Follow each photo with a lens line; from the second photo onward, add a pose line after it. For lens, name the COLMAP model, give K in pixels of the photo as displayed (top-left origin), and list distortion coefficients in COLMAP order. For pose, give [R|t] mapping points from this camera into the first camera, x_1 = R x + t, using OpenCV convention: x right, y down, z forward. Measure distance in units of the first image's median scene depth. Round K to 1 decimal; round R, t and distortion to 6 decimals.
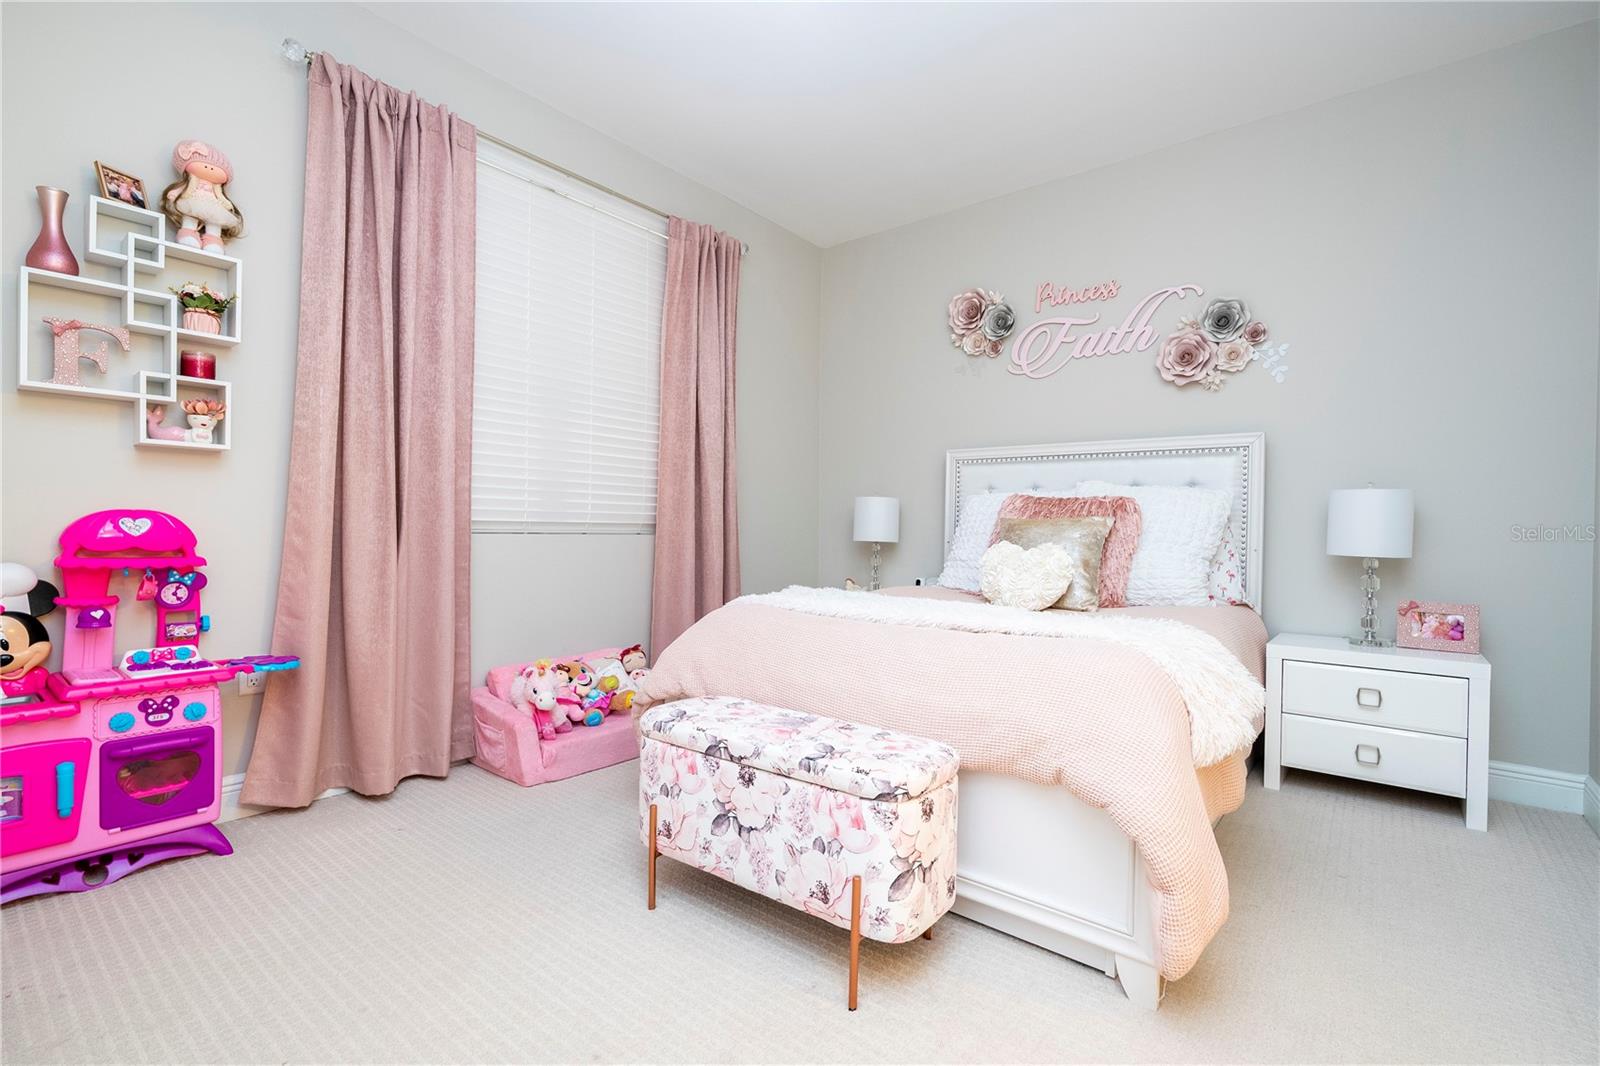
lens RADIAL K [[723.6, 0, 804.9], [0, 723.6, 534.2], [0, 0, 1]] dist [-0.000619, -0.000116]
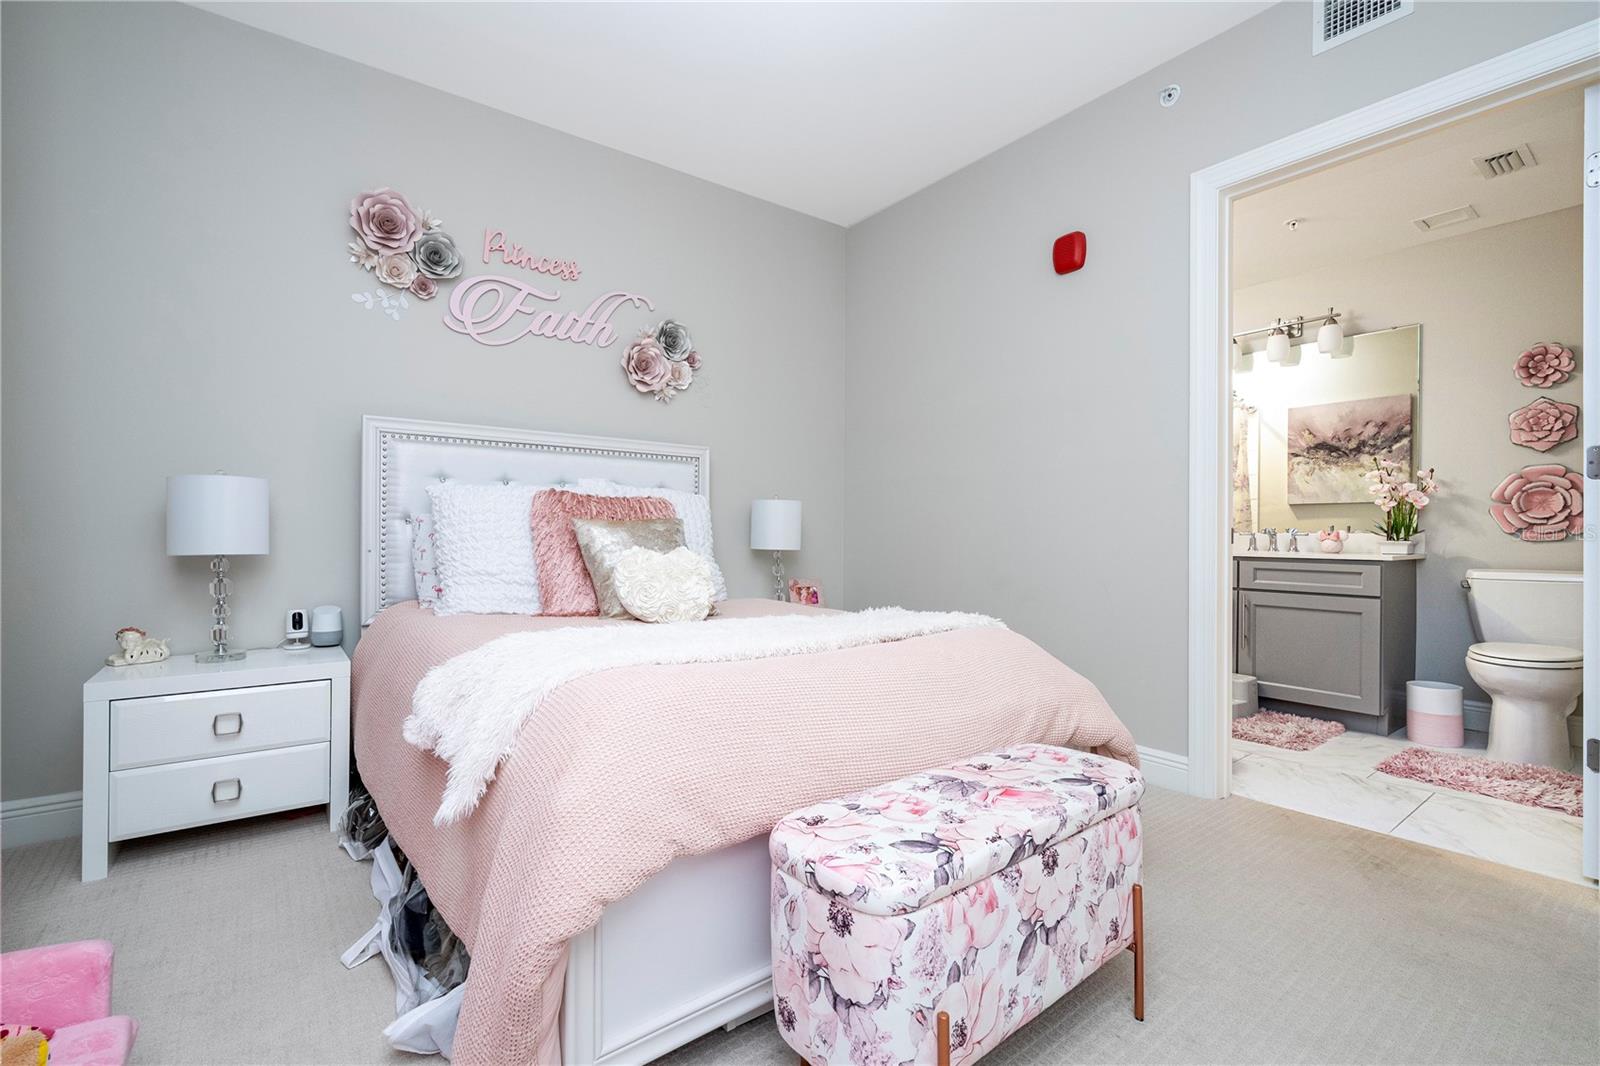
lens RADIAL K [[723.6, 0, 804.9], [0, 723.6, 534.2], [0, 0, 1]] dist [-0.000619, -0.000116]
pose [[0.229898, -0.012367, 0.973136, -0.609015], [0.008299, 0.999908, 0.010747, -0.014751], [-0.973179, 0.005606, 0.229980, 0.742849]]
